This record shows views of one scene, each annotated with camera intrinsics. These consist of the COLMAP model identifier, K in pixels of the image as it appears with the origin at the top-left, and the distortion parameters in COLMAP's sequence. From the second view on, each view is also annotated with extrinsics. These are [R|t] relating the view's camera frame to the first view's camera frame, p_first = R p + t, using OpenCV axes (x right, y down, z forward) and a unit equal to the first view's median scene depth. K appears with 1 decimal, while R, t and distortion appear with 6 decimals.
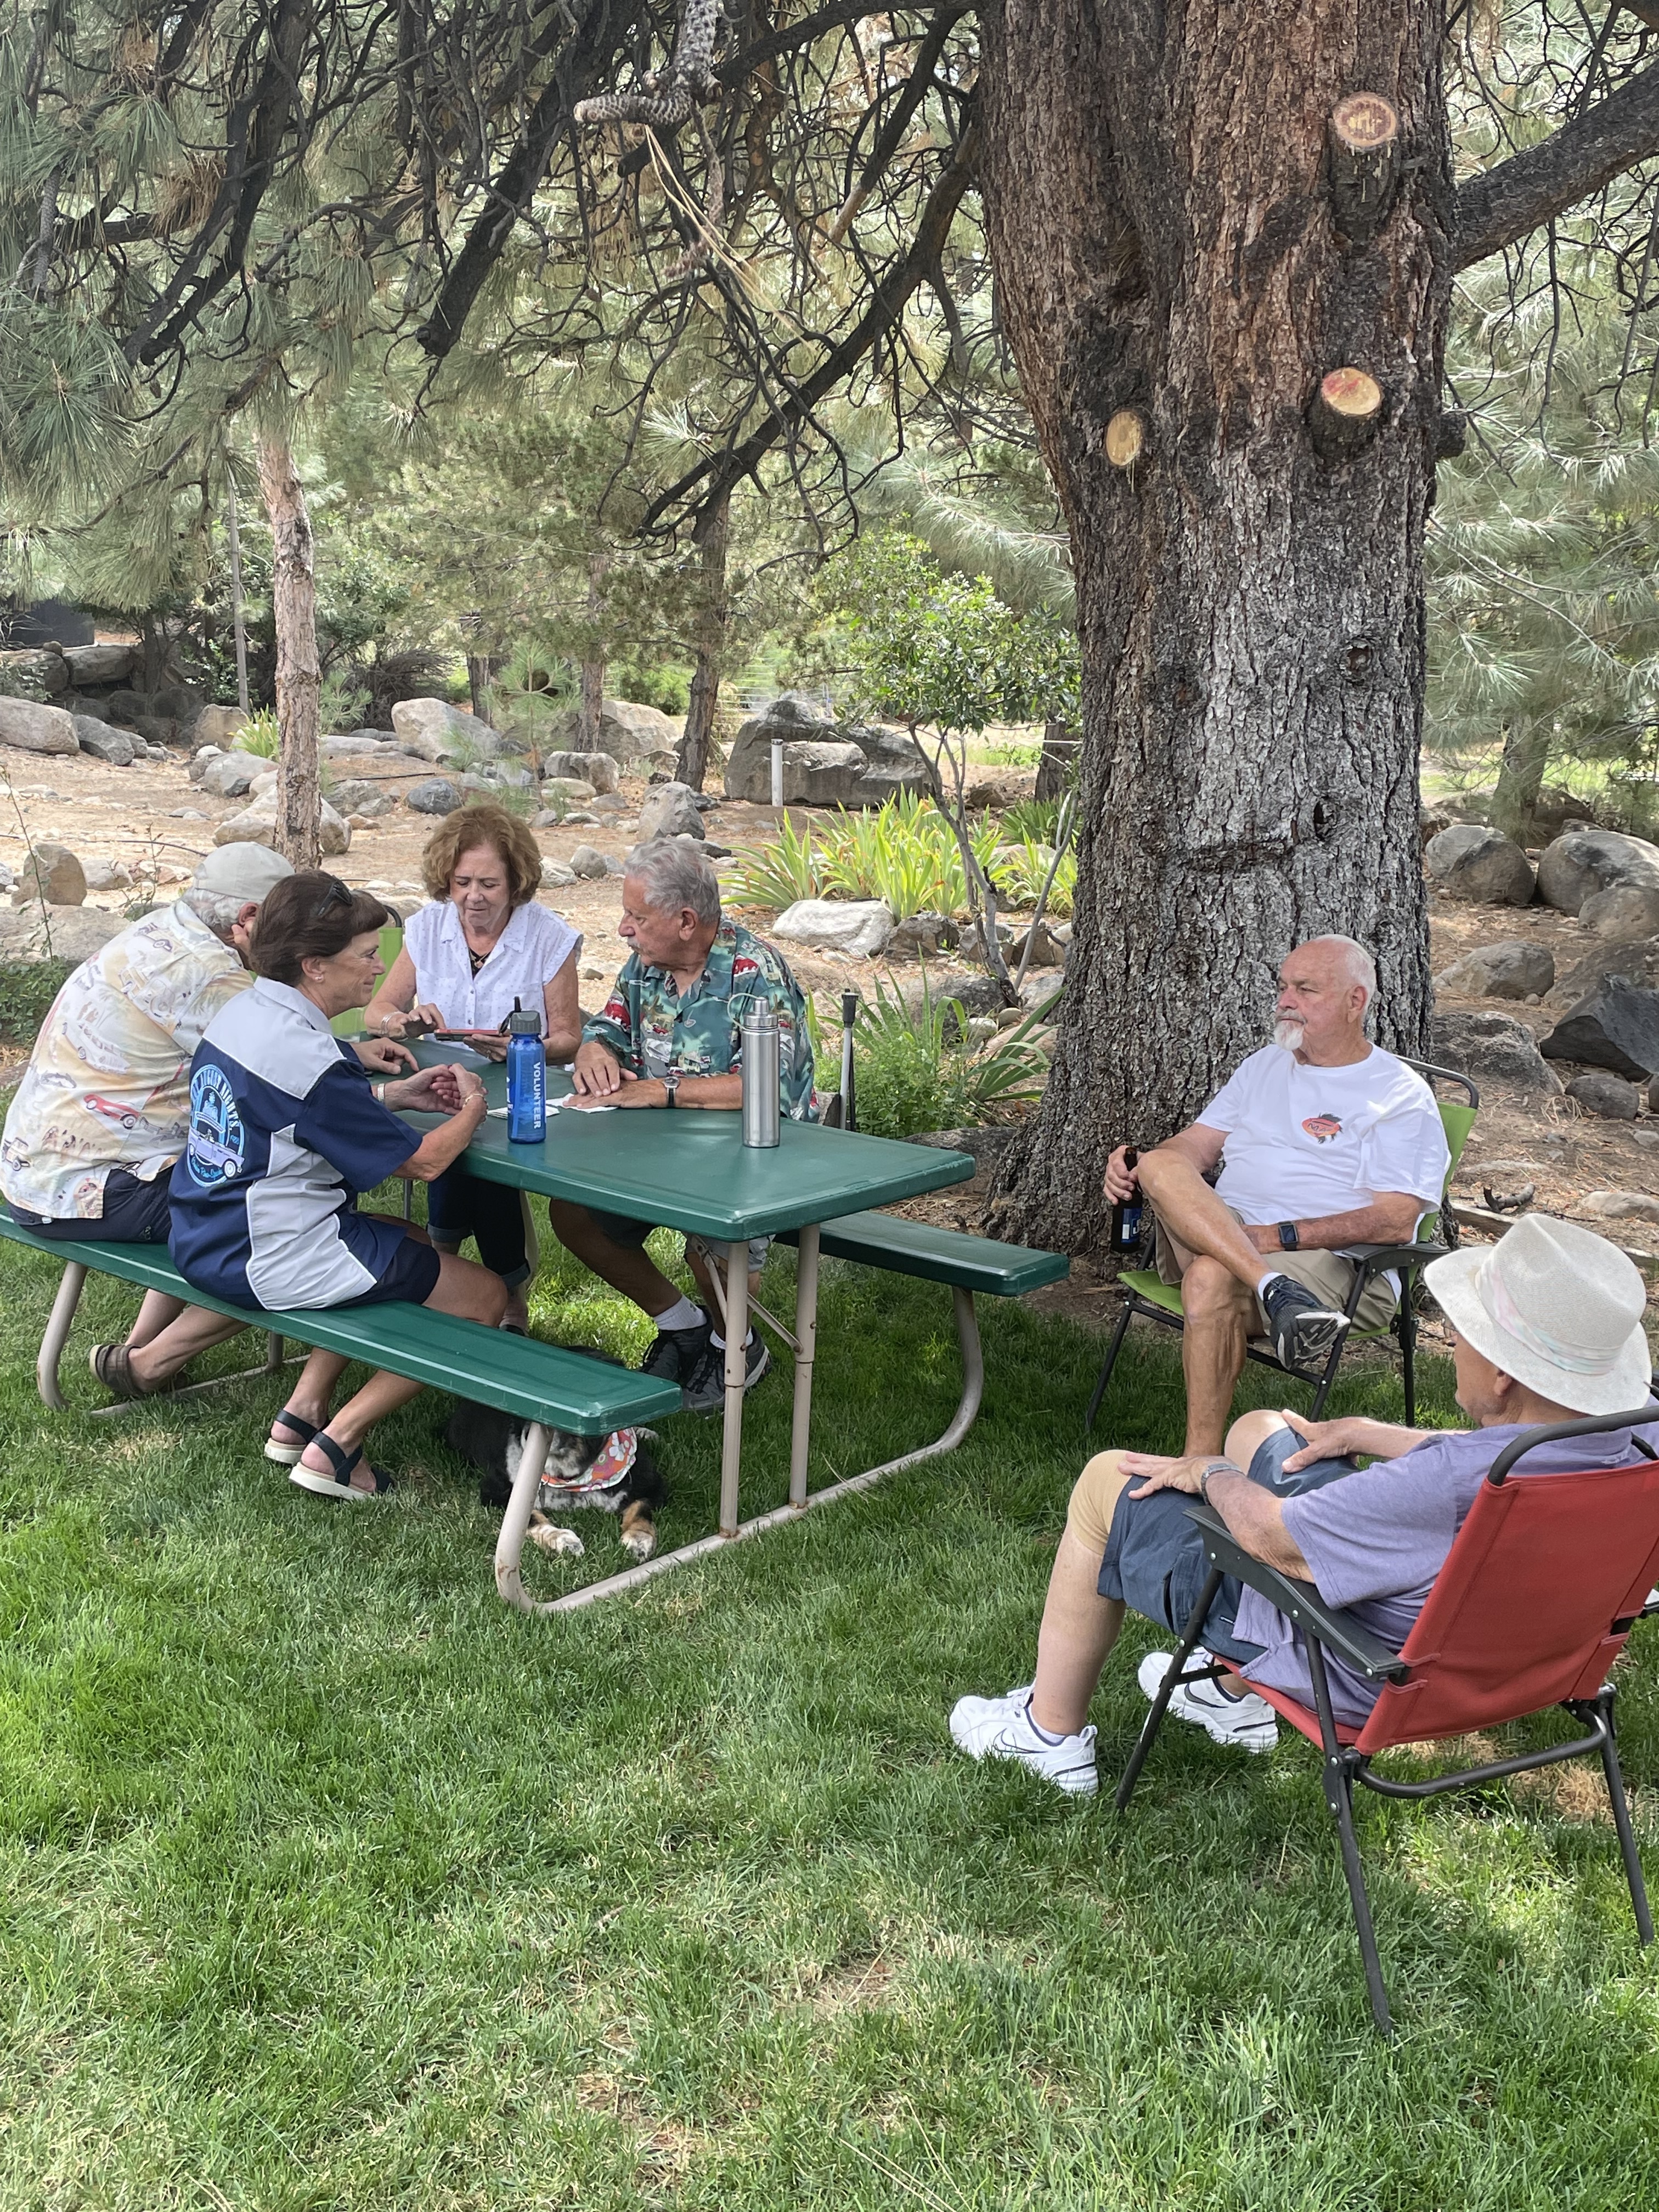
lens RADIAL K [[2318.2, 0, 826.2], [0, 2318.2, 1106.2], [0, 0, 1]] dist [0.069142, 0.000000]
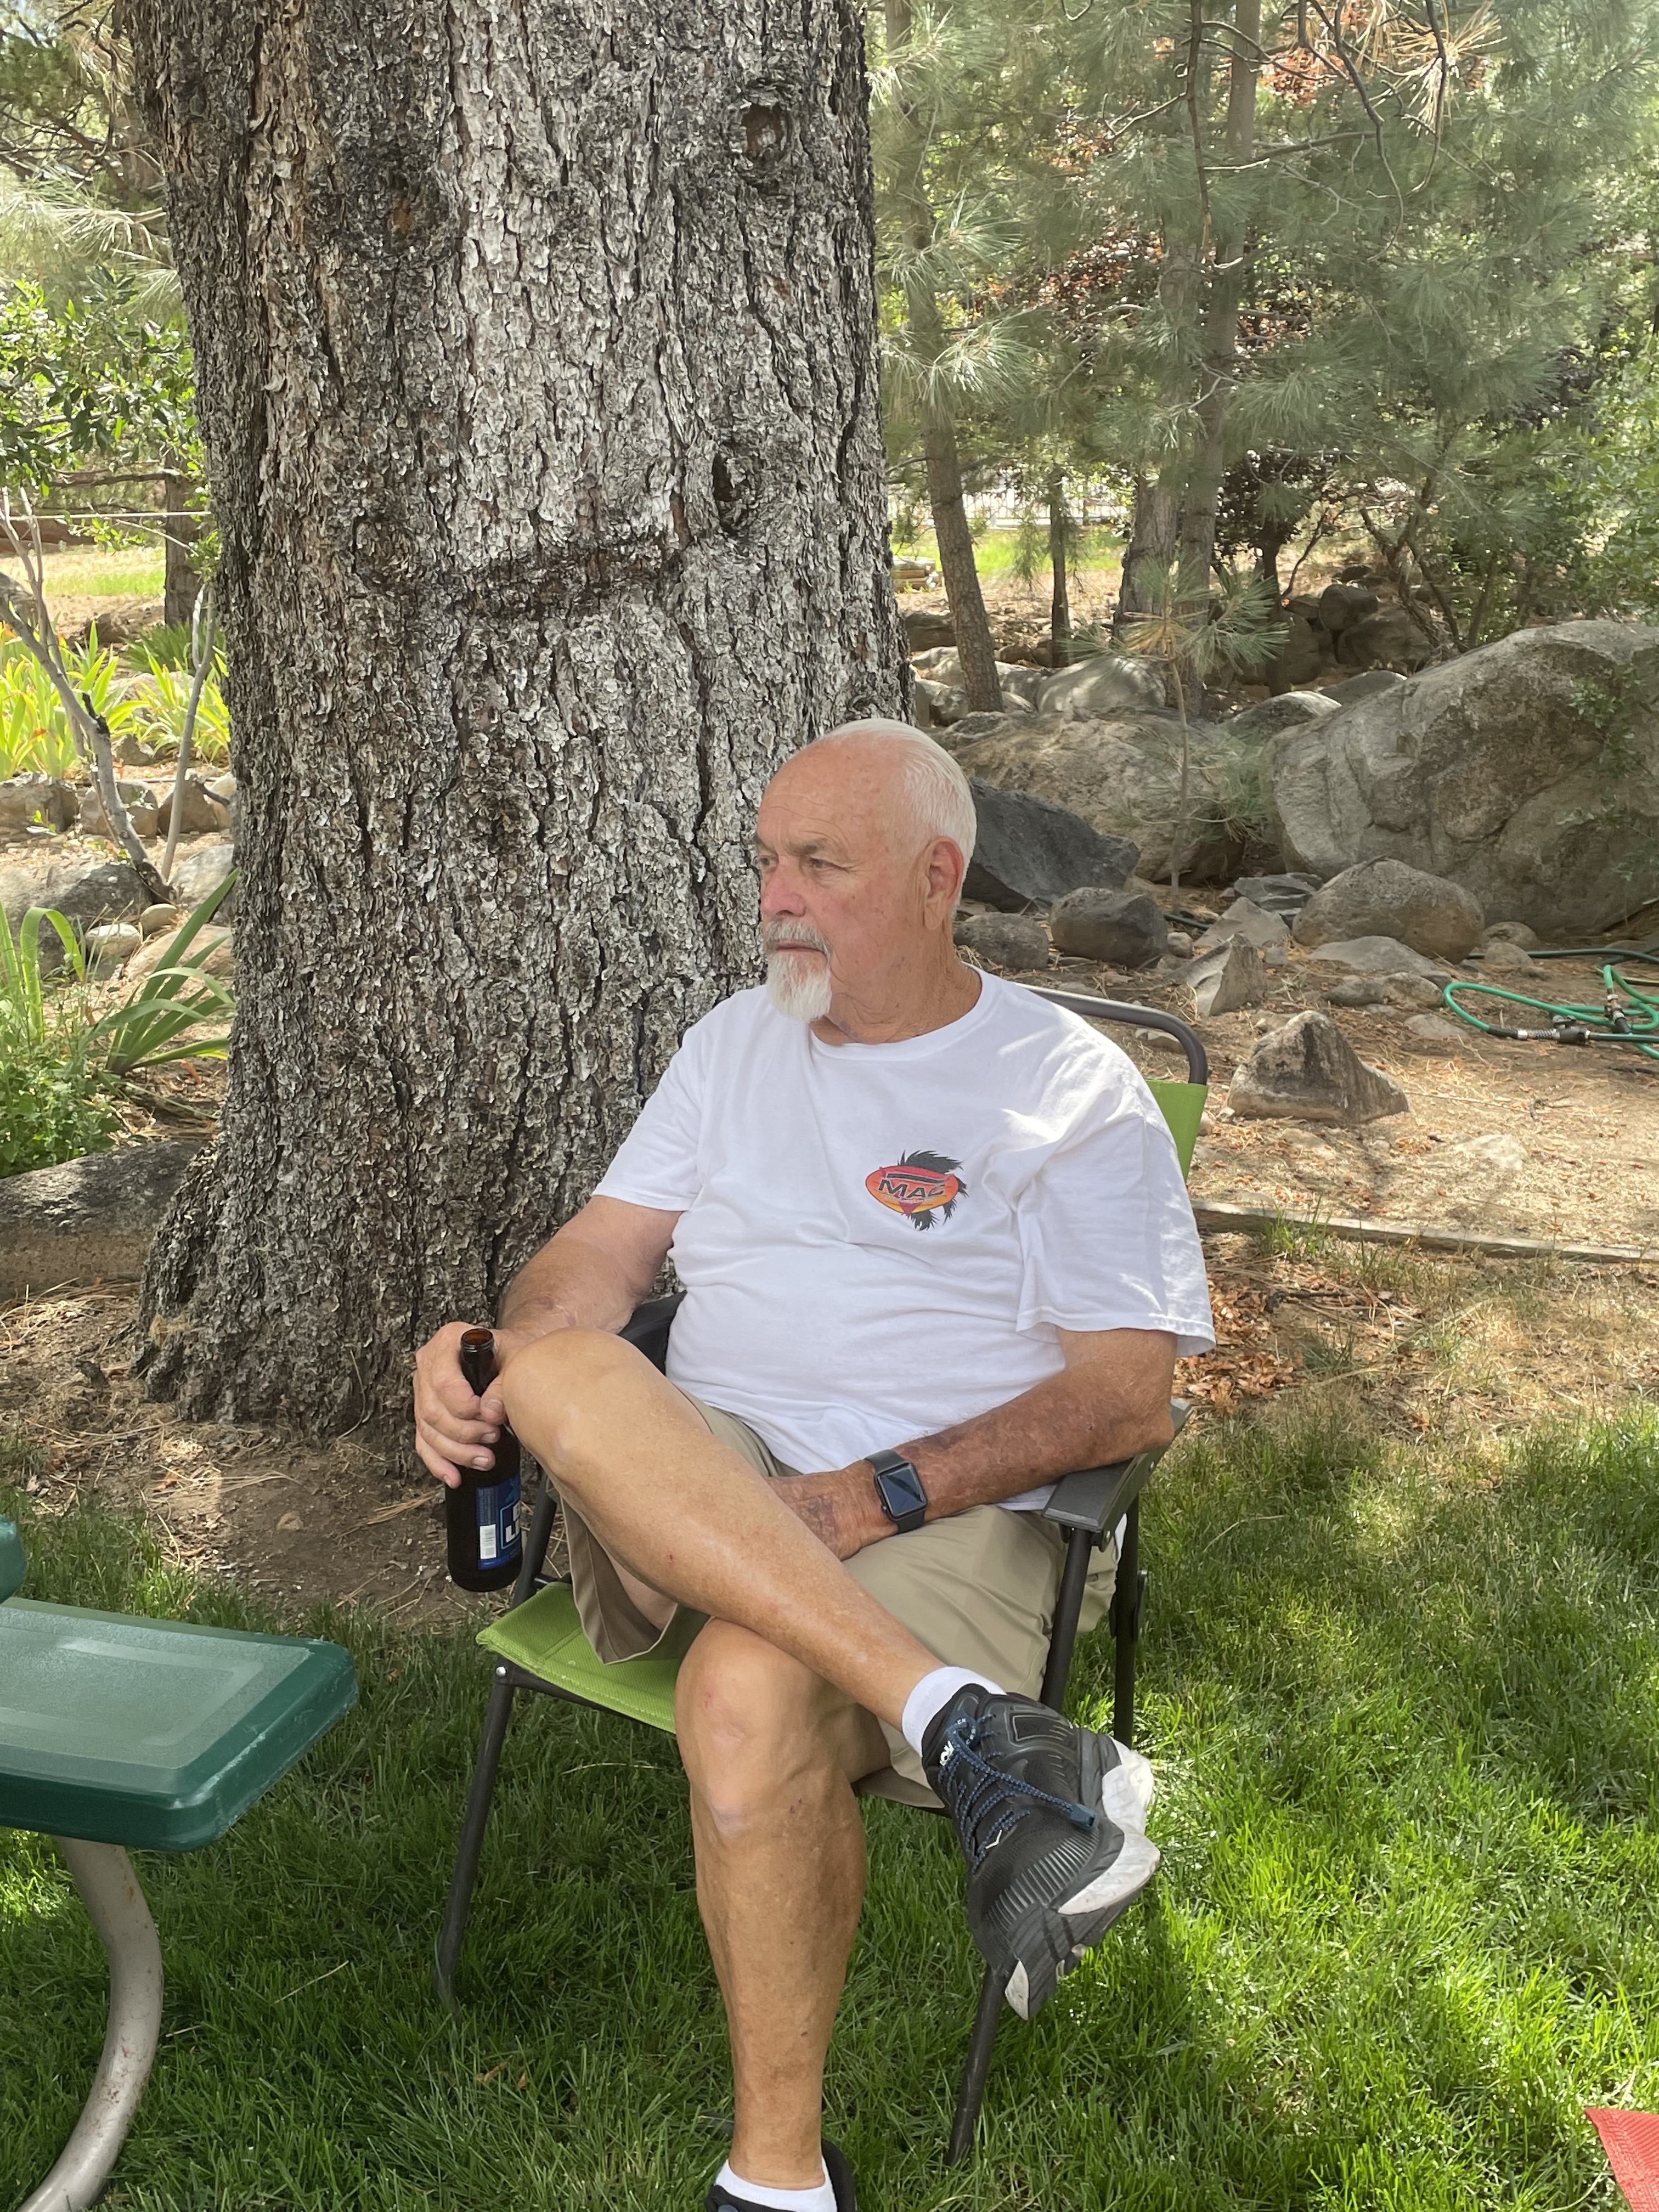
lens RADIAL K [[2318.2, 0, 831.0], [0, 2318.2, 1151.9], [0, 0, 1]] dist [0.069142, 0.000000]
pose [[0.934409, -0.145168, 0.325279, 0.056305], [0.116433, 0.987500, 0.106238, -0.037037], [-0.336635, -0.061397, 0.939631, 0.531306]]
